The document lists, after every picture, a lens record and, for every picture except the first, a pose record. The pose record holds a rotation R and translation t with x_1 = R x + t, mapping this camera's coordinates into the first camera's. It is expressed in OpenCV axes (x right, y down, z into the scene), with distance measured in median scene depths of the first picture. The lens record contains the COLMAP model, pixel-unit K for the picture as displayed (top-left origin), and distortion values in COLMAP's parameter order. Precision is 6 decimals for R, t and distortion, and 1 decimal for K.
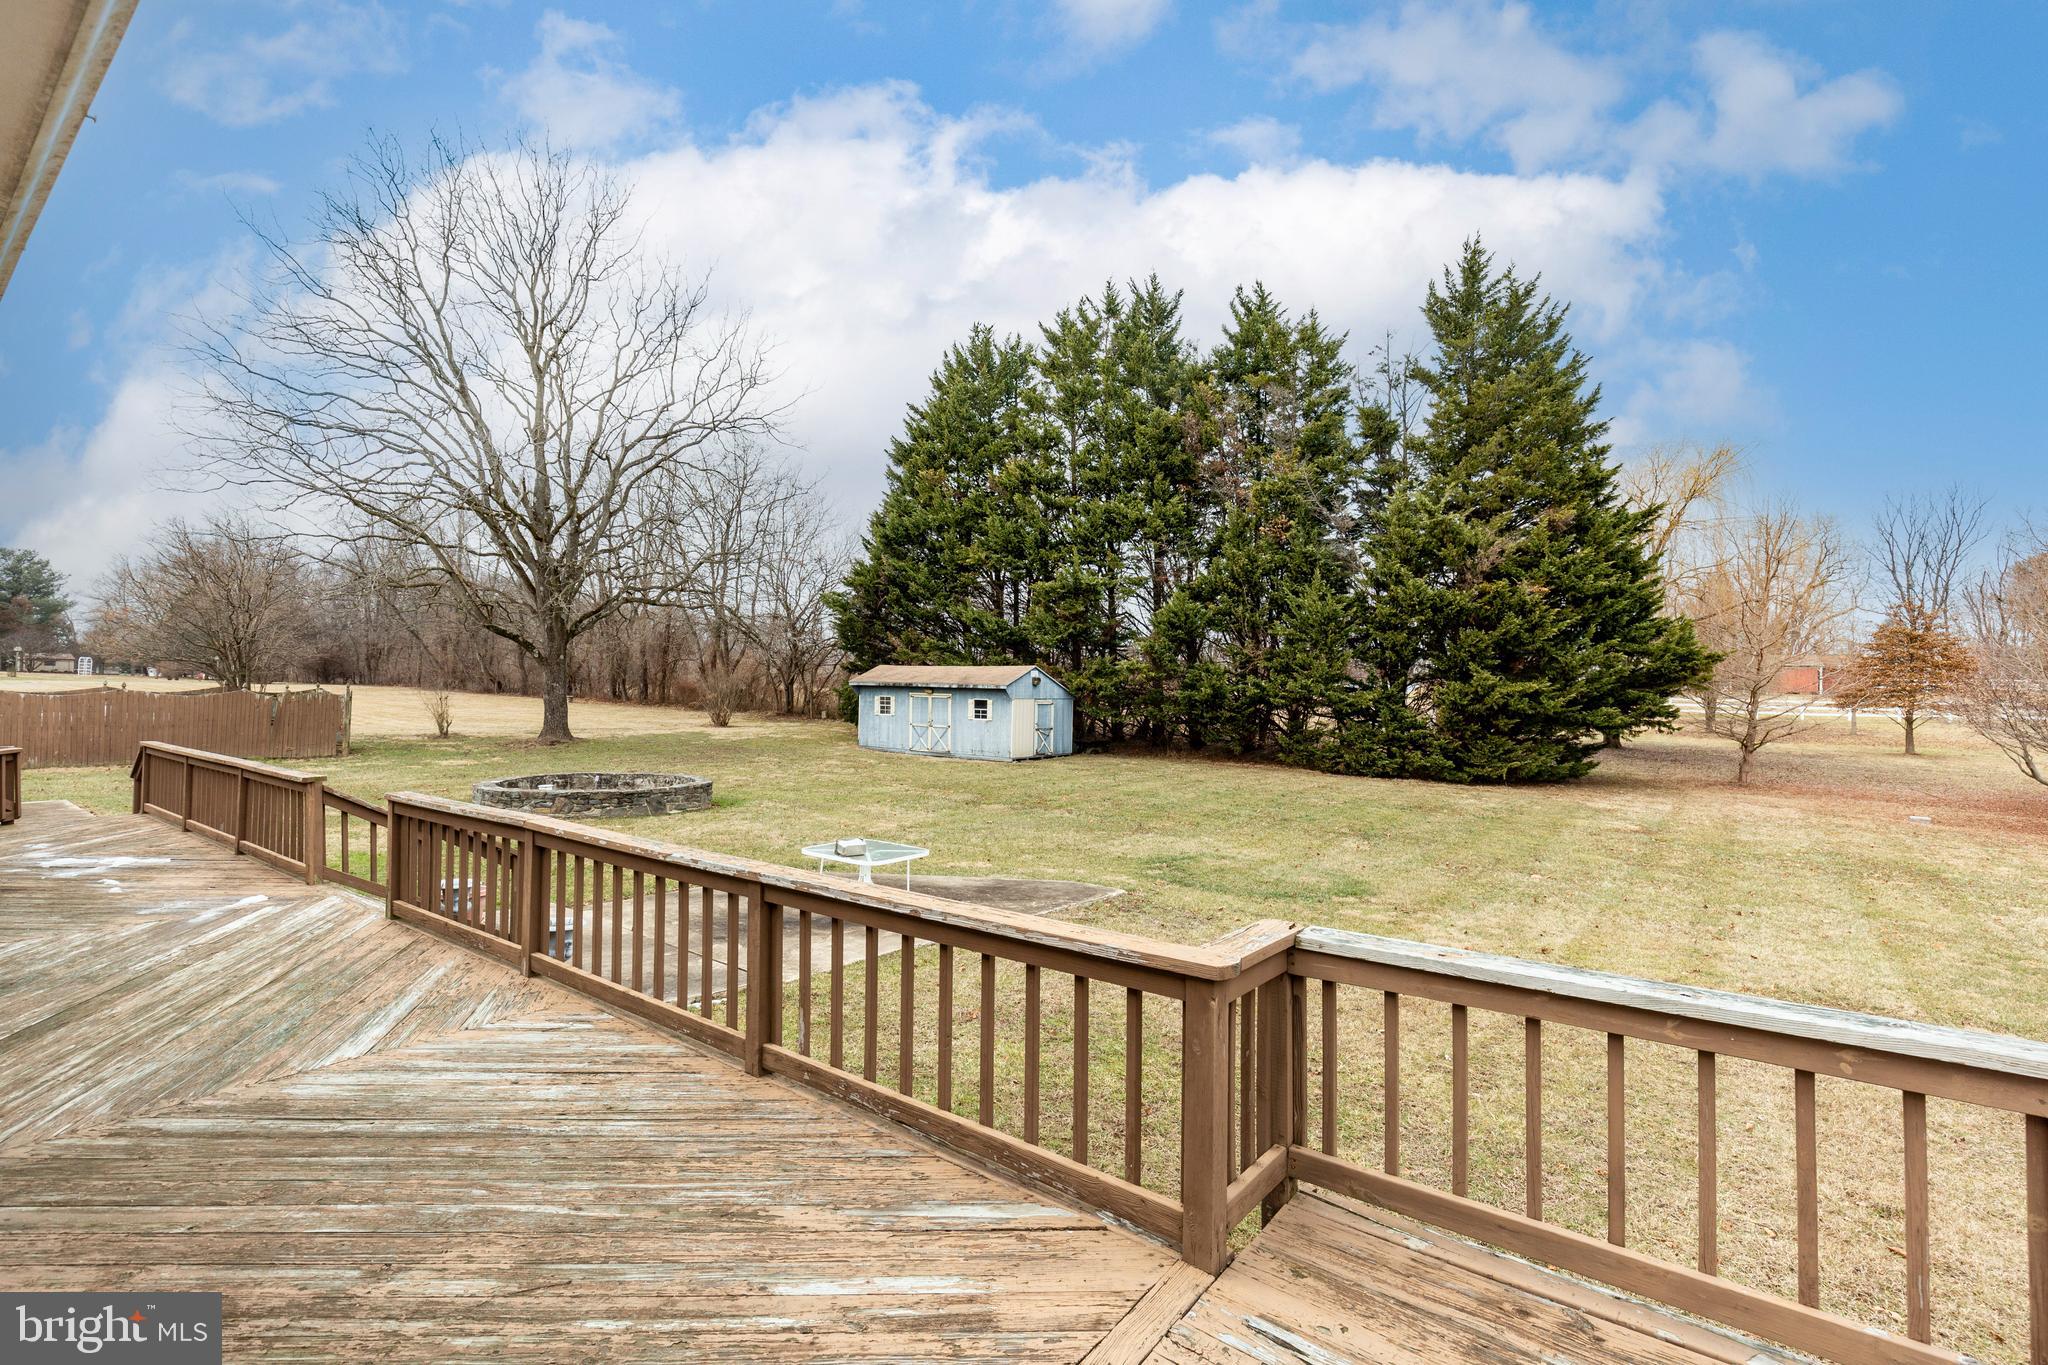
lens RADIAL K [[931.3, 0, 1024.0], [0, 931.3, 682.5], [0, 0, 1]] dist [0.001475, -0.000190]
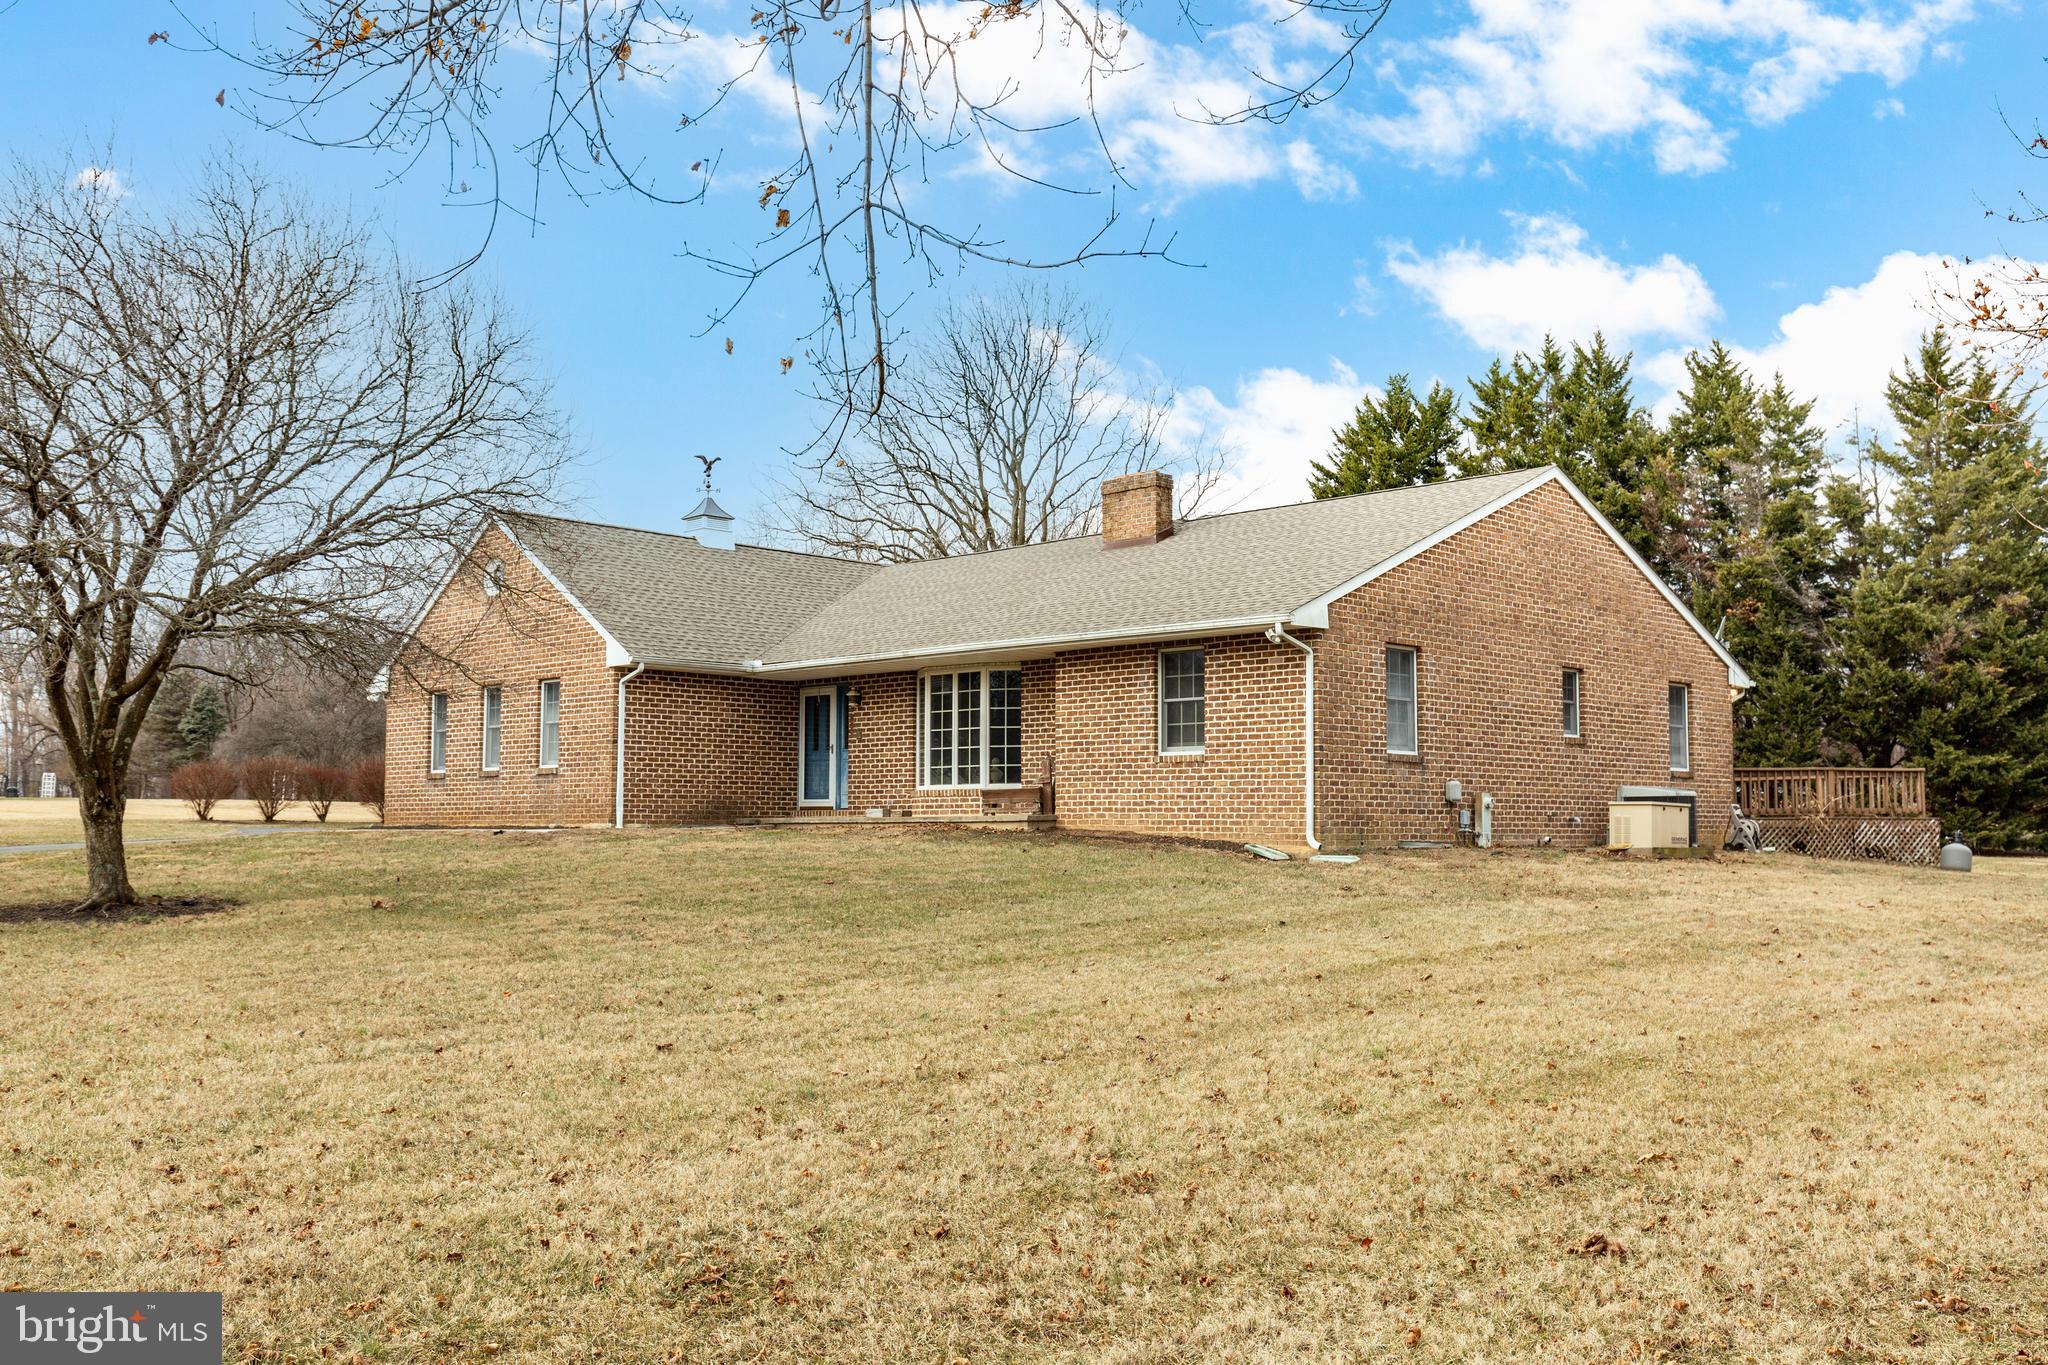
lens RADIAL K [[1847.1, 0, 1030.0], [0, 1847.1, 720.7], [0, 0, 1]] dist [-0.011135, 0.005380]
pose [[0.993925, -0.018019, -0.108578, -0.296276], [0.012551, 0.998628, -0.050832, 0.048045], [0.109345, 0.049160, 0.992787, -1.111546]]
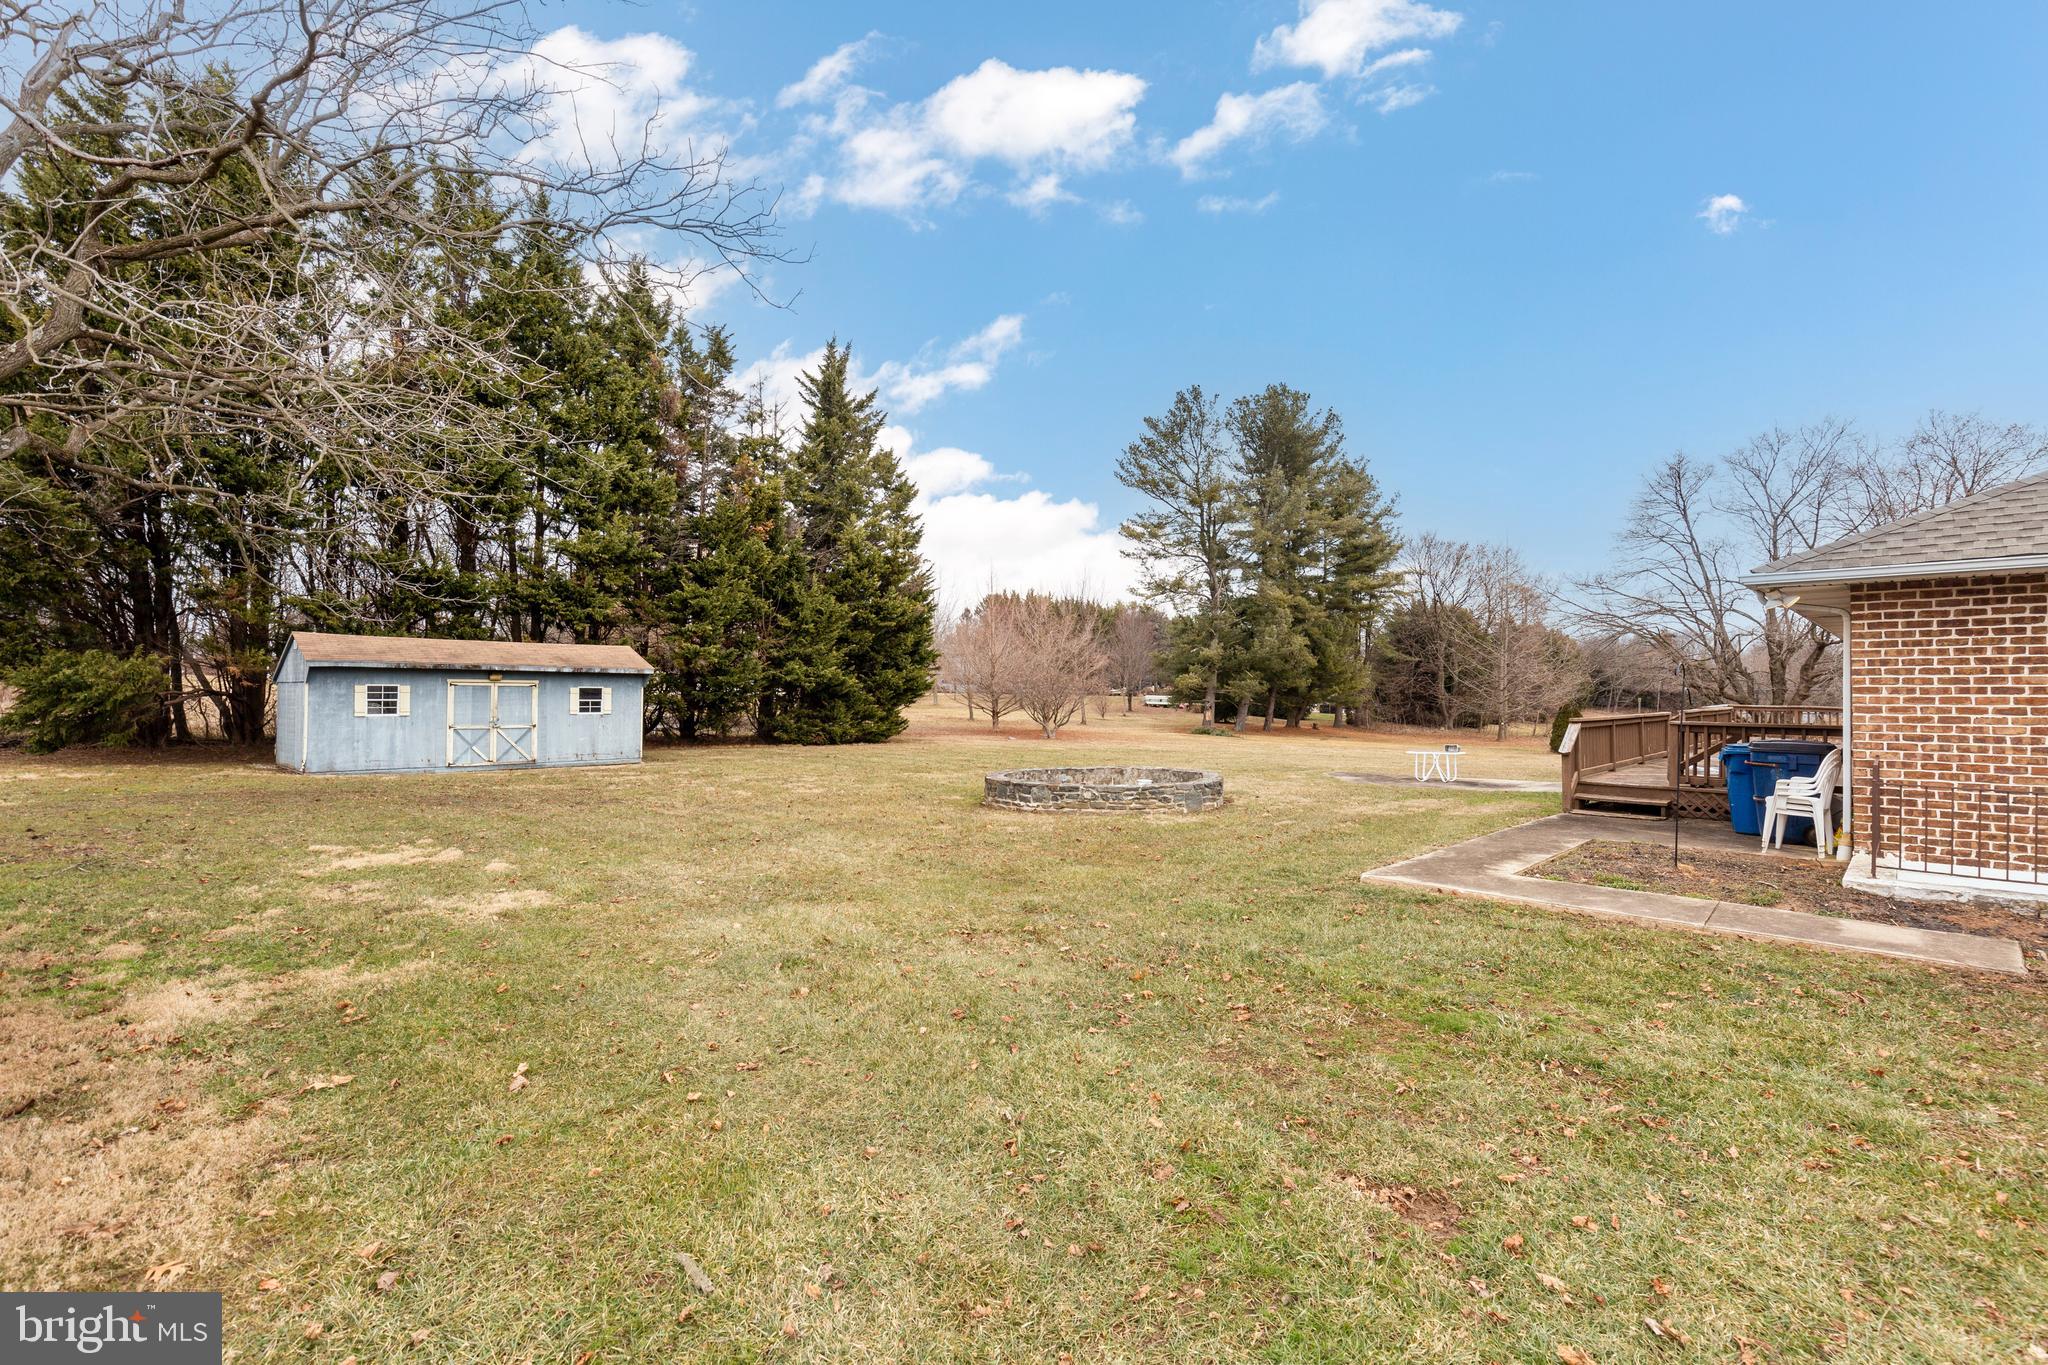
lens RADIAL K [[915.0, 0, 1024.0], [0, 915.0, 682.5], [0, 0, 1]] dist [-0.001525, -0.000477]
pose [[0.114631, -0.003335, 0.993403, -0.796834], [-0.007122, 0.999966, 0.004178, 0.009696], [-0.993383, -0.007554, 0.114603, 0.579298]]
